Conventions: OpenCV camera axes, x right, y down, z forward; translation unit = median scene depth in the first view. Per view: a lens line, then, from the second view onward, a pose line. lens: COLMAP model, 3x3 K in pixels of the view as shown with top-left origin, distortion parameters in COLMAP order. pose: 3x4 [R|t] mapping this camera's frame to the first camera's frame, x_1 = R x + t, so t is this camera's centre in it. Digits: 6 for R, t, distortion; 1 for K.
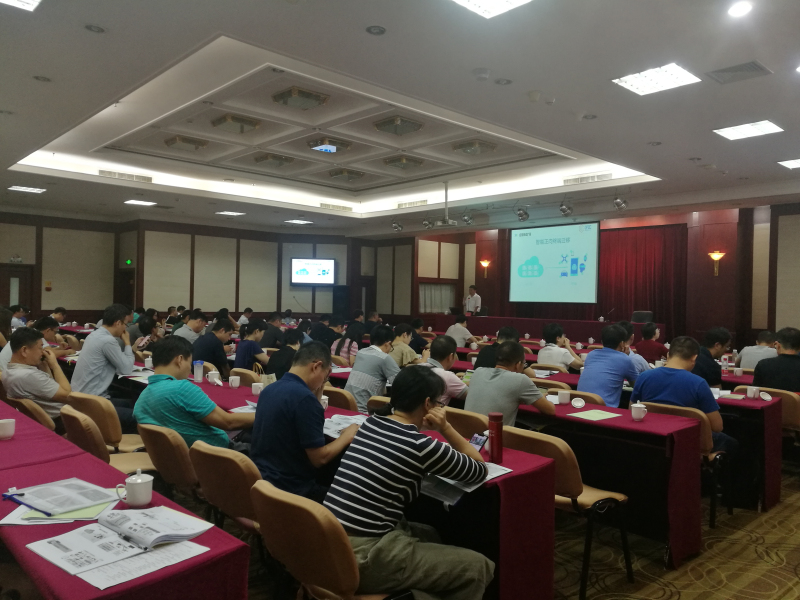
lens RADIAL K [[626.5, 0, 400.0], [0, 626.5, 300.0], [0, 0, 1]] dist [0.002690, -0.002224]
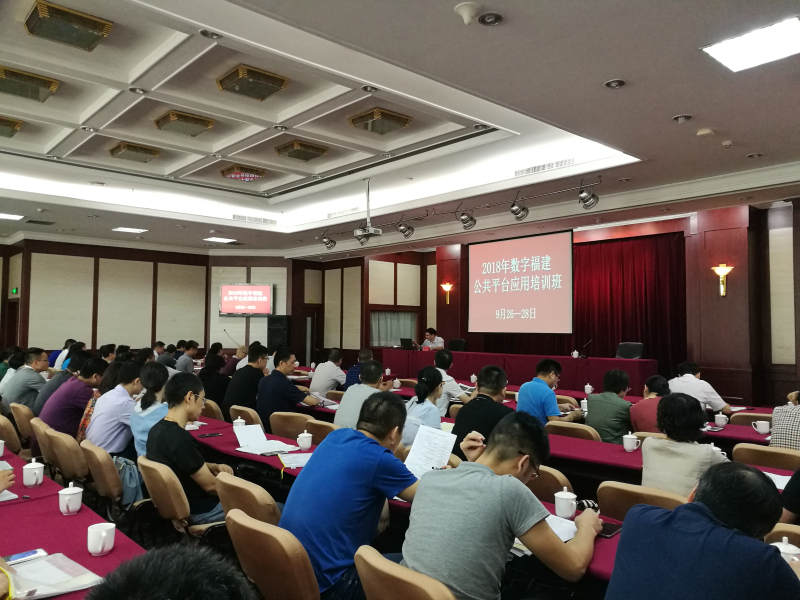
lens RADIAL K [[626.5, 0, 400.0], [0, 626.5, 300.0], [0, 0, 1]] dist [0.002690, -0.002224]
pose [[0.999830, -0.013118, -0.012941, 0.084766], [0.012480, 0.998759, -0.048212, -0.001209], [0.013558, 0.048042, 0.998753, 0.162483]]
